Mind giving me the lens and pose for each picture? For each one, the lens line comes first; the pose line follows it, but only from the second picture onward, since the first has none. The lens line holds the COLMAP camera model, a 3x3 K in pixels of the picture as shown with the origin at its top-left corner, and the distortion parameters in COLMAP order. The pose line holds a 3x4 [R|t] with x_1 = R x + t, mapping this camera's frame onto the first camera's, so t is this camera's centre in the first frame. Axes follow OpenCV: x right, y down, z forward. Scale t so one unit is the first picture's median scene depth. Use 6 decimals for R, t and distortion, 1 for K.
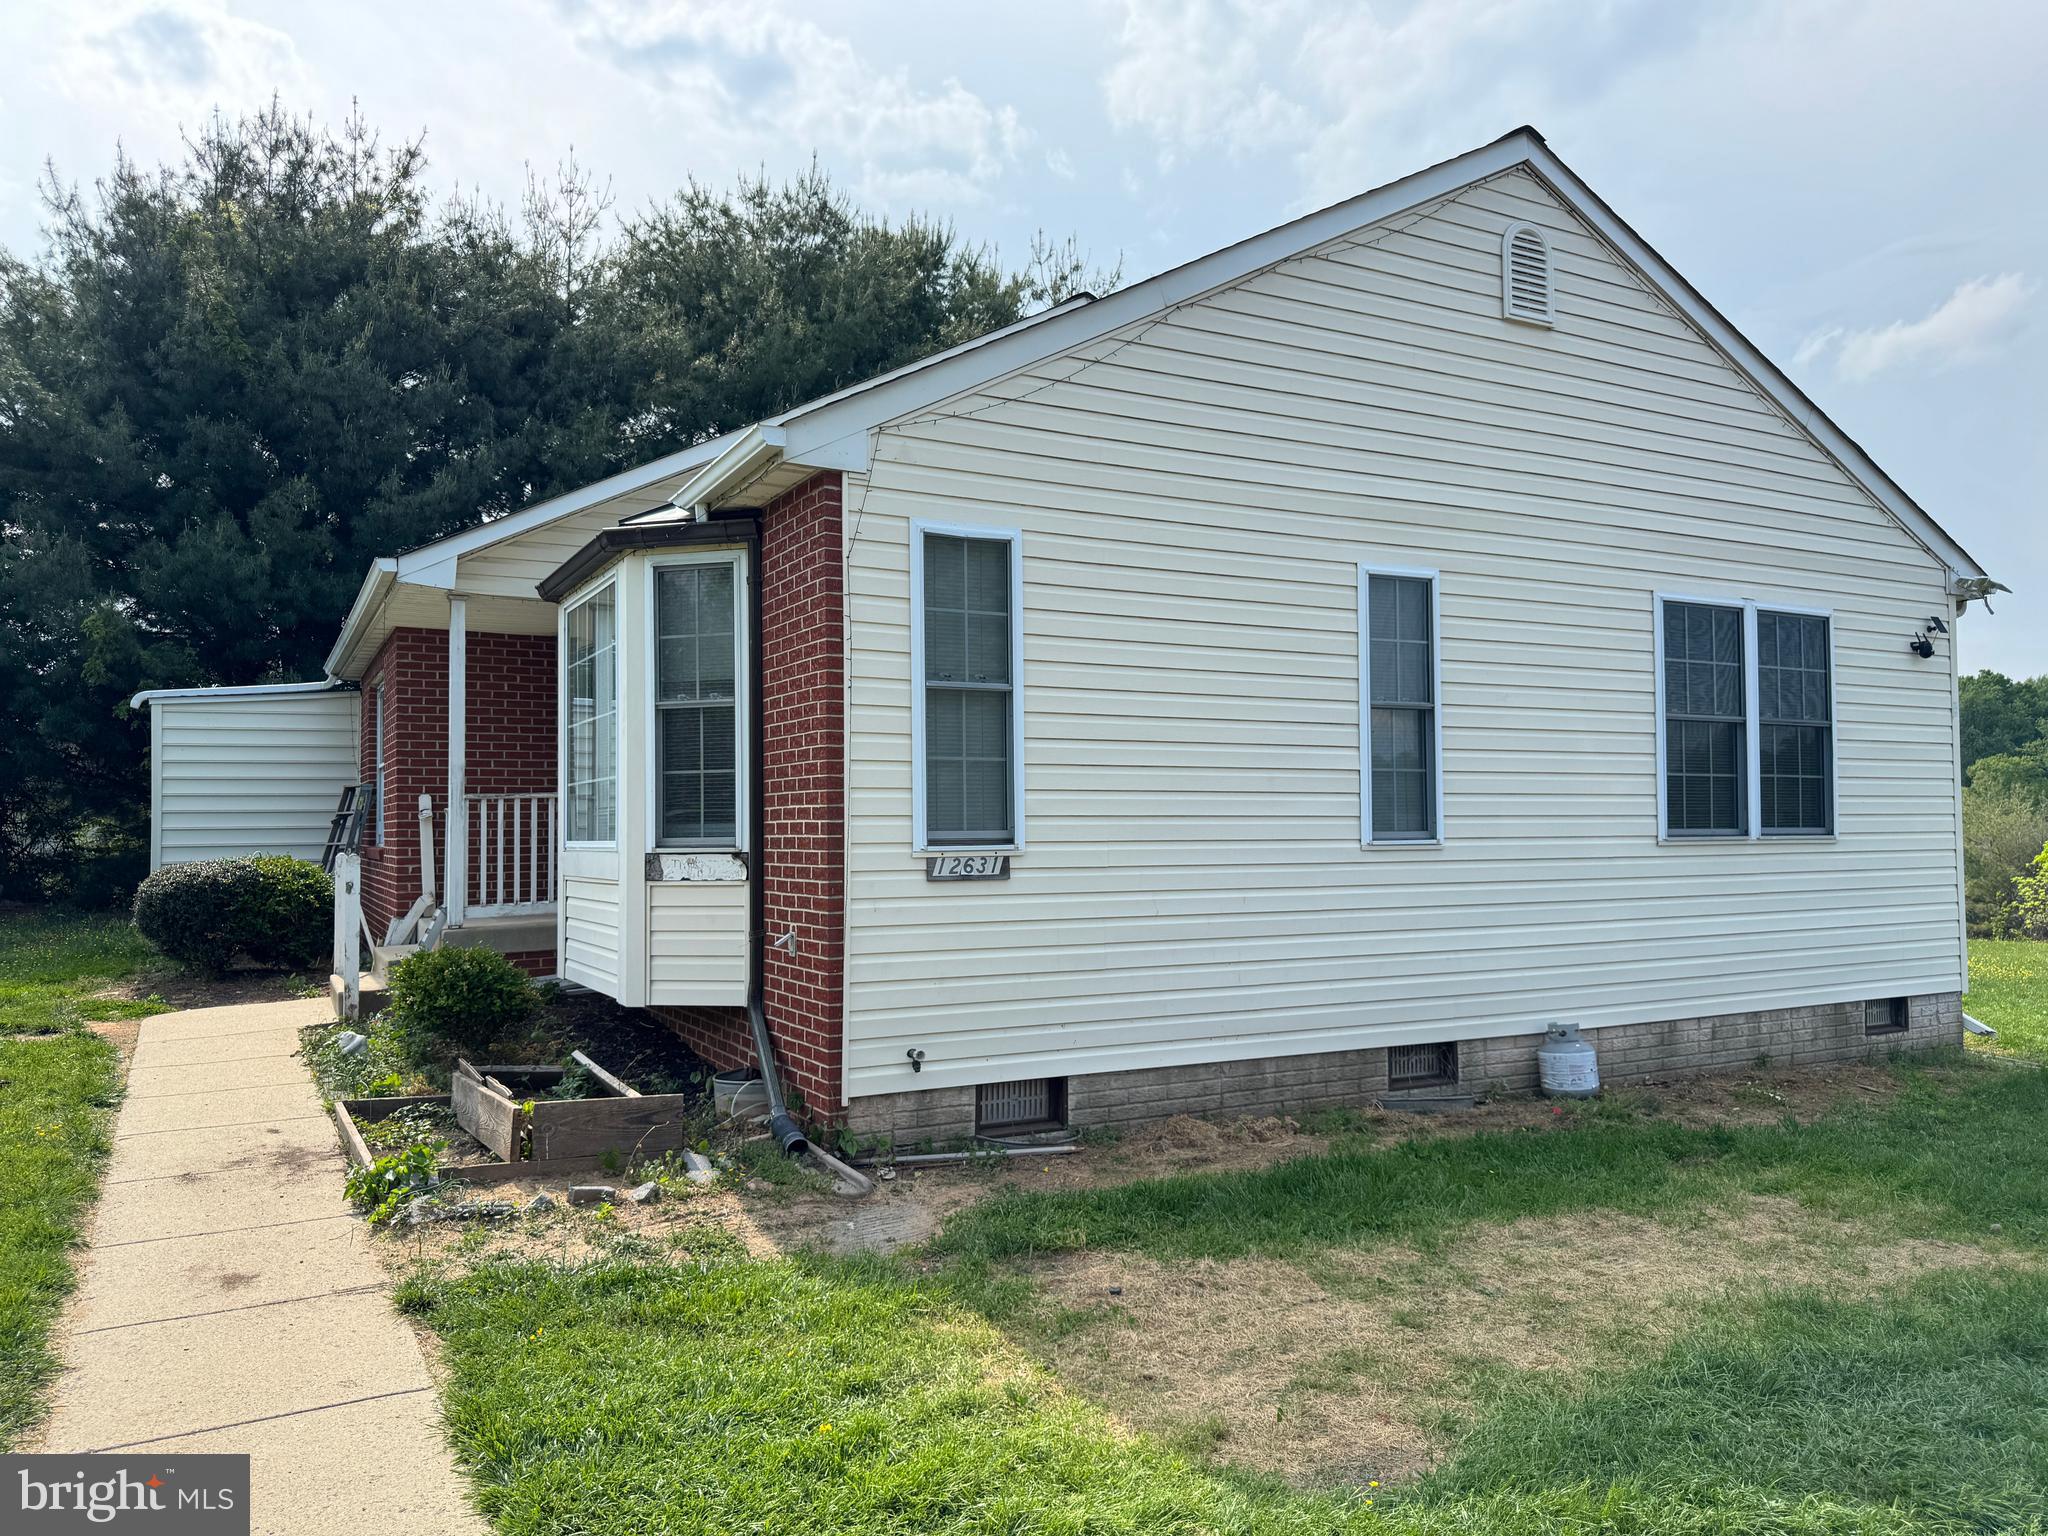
lens RADIAL K [[1440.6, 0, 1033.3], [0, 1440.6, 790.3], [0, 0, 1]] dist [0.029387, -0.039134]
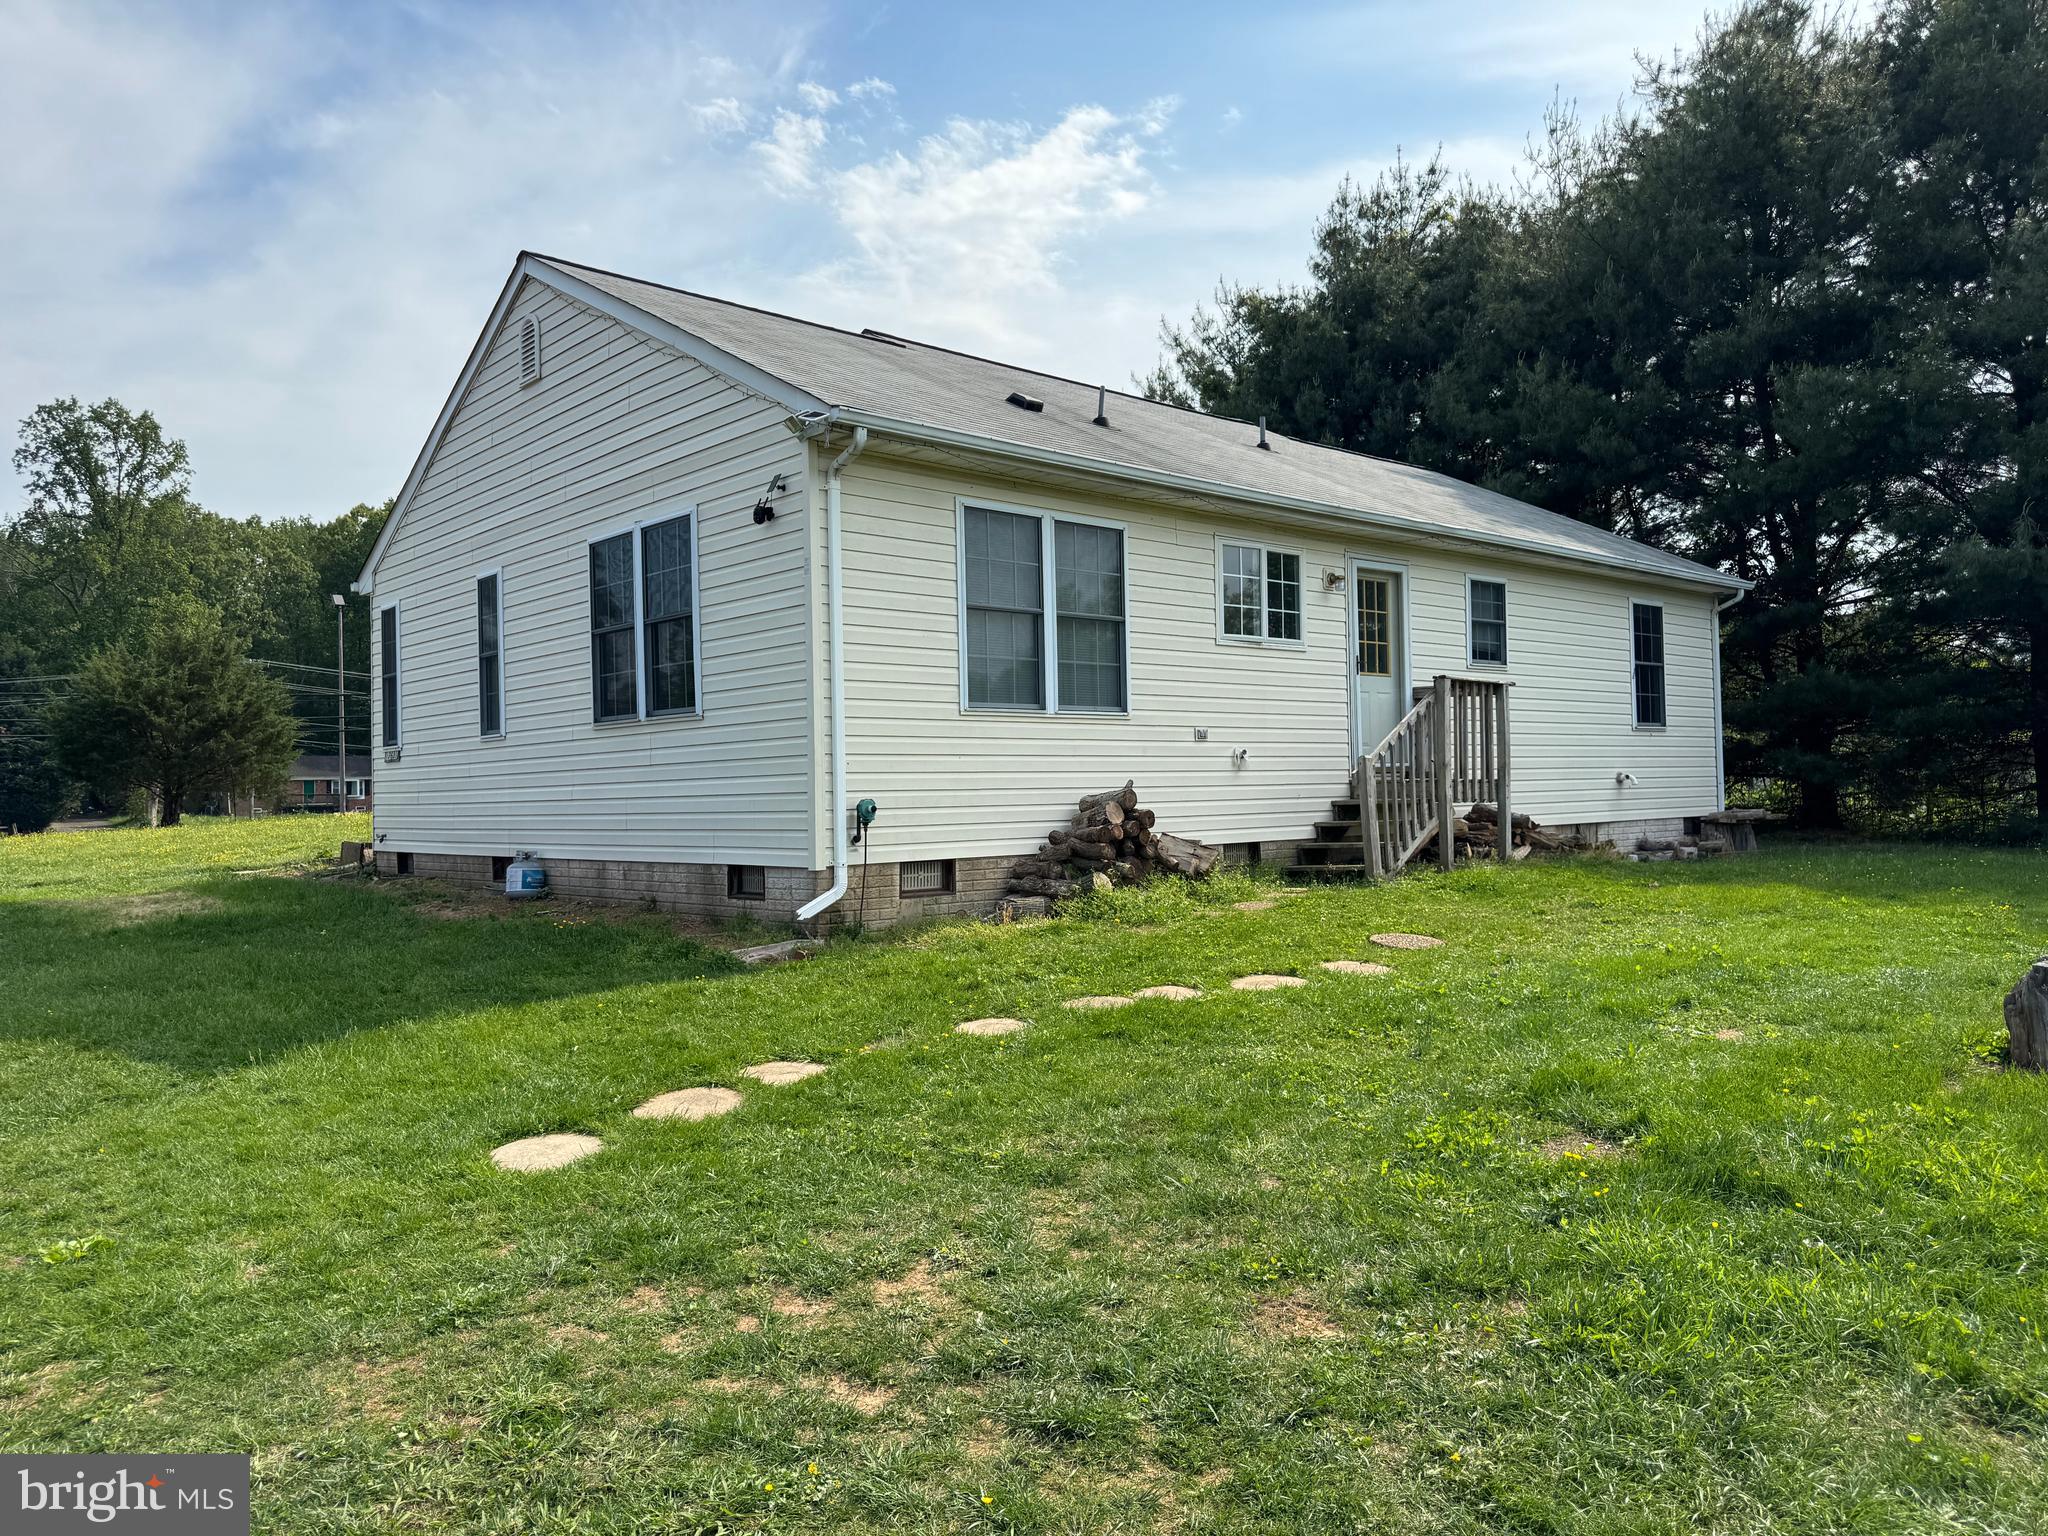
lens RADIAL K [[1440.6, 0, 1033.3], [0, 1440.6, 790.3], [0, 0, 1]] dist [0.029387, -0.039134]
pose [[0.260365, -0.004015, -0.965502, 1.735276], [0.046346, 0.998891, 0.008345, 0.096491], [0.964397, -0.046920, 0.260262, 0.988708]]
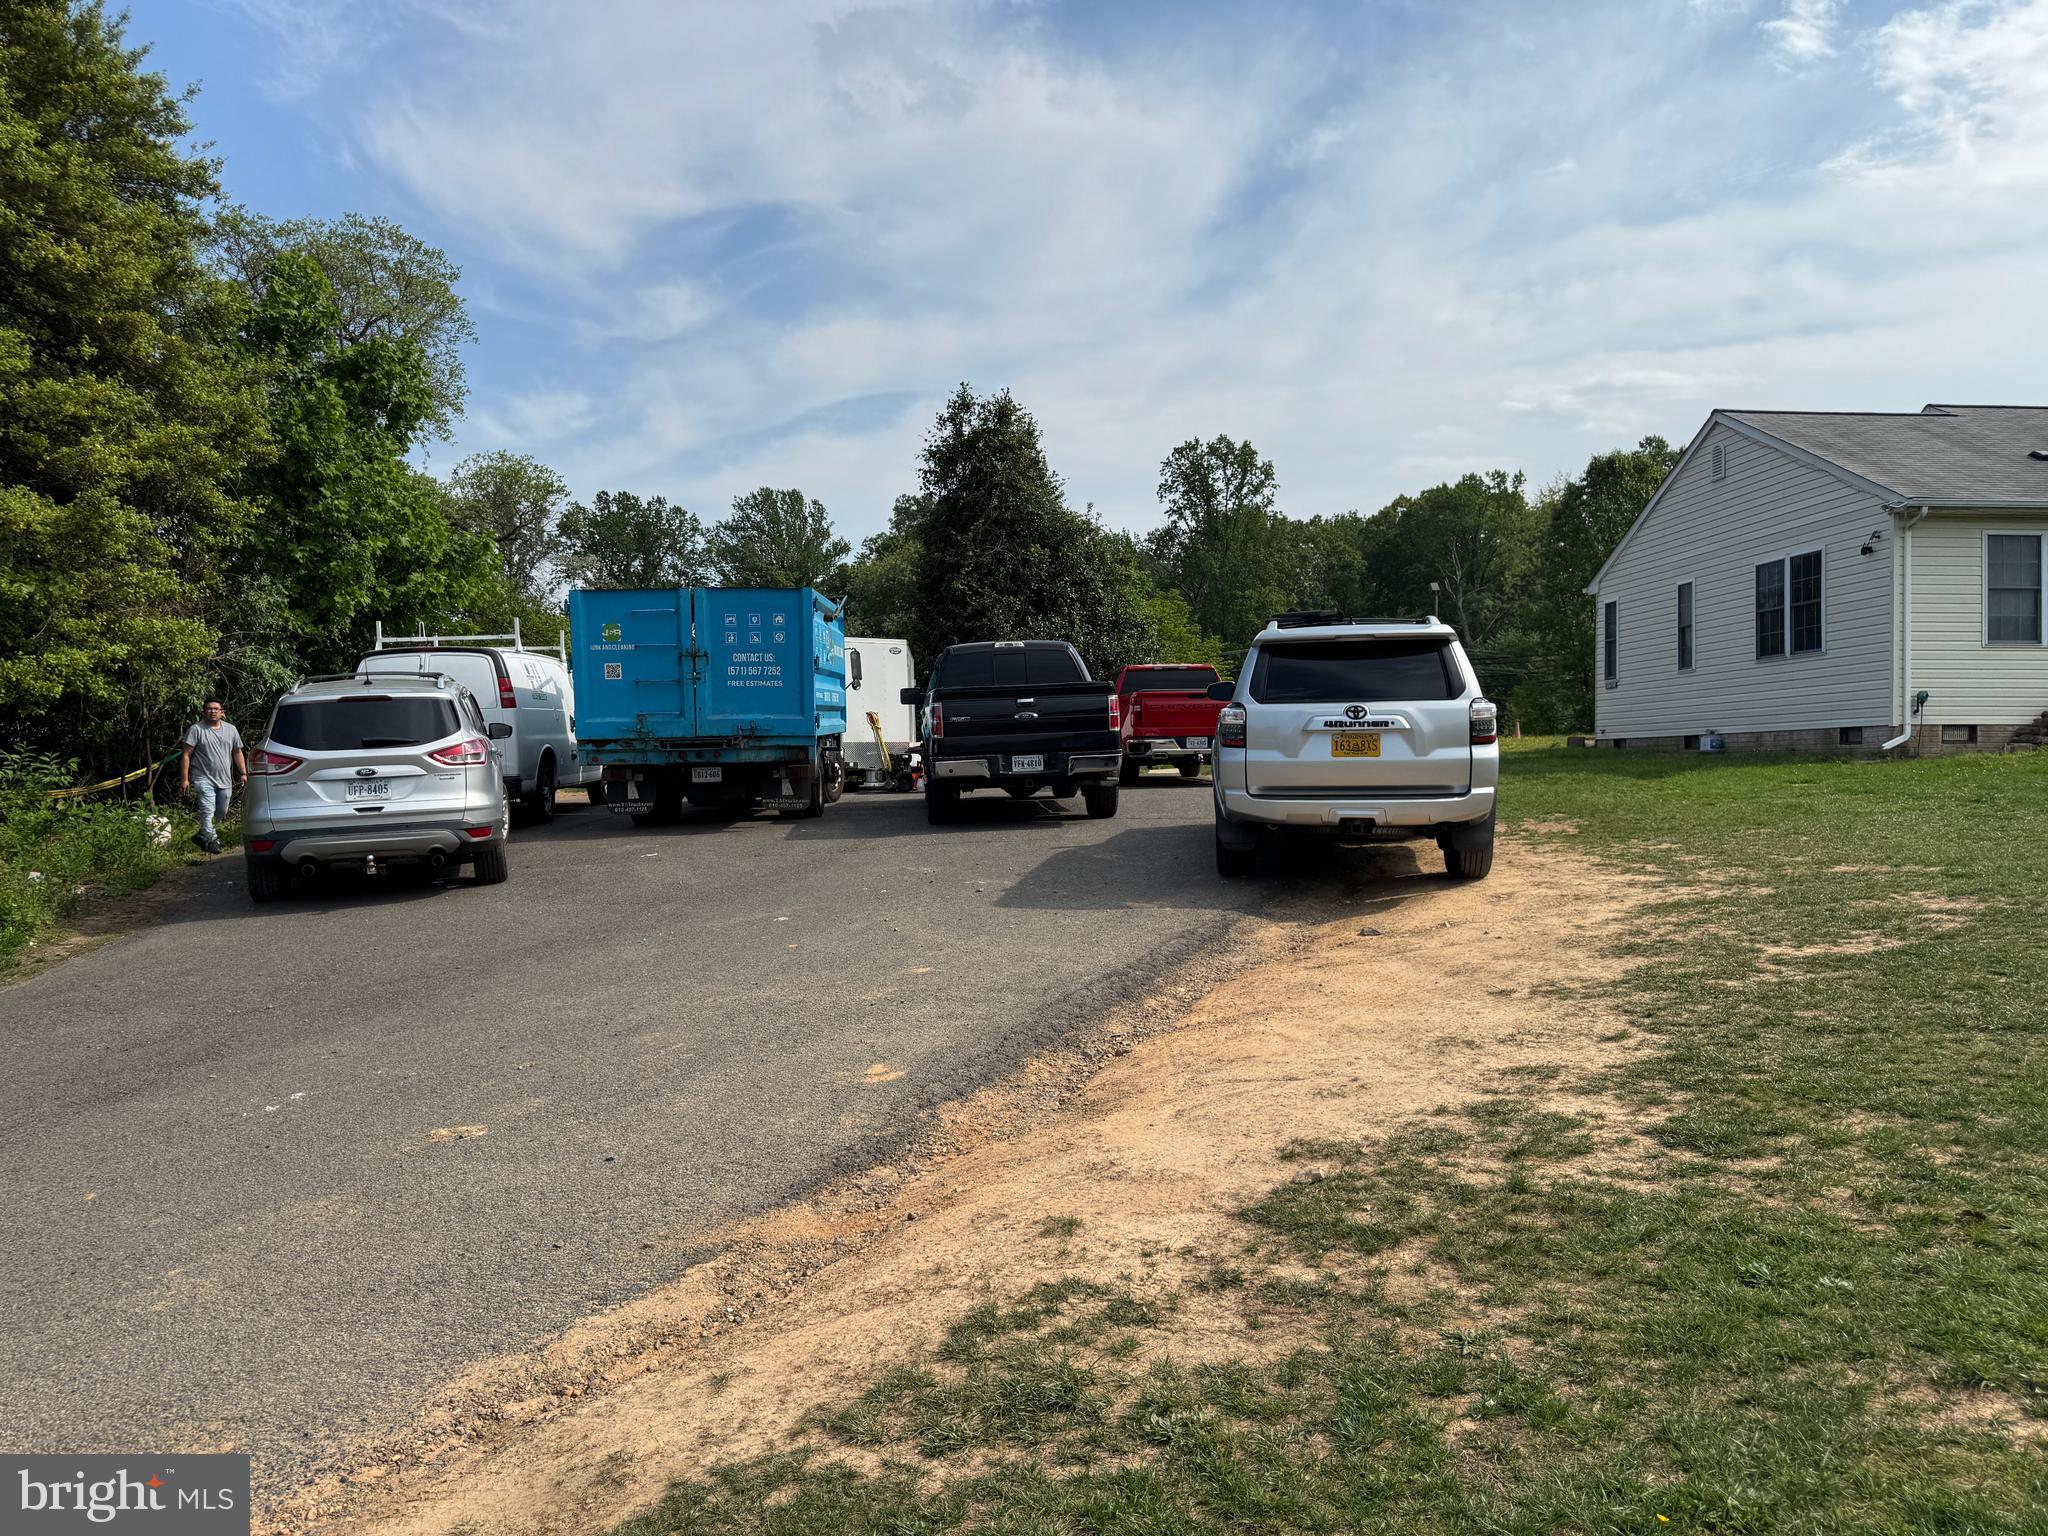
lens RADIAL K [[1440.6, 0, 1033.3], [0, 1440.6, 790.3], [0, 0, 1]] dist [0.029387, -0.039134]
pose [[-0.385057, 0.017339, -0.922730, 3.116313], [0.034044, 0.999410, 0.004574, 0.196398], [0.922265, -0.029652, -0.385420, 0.761611]]
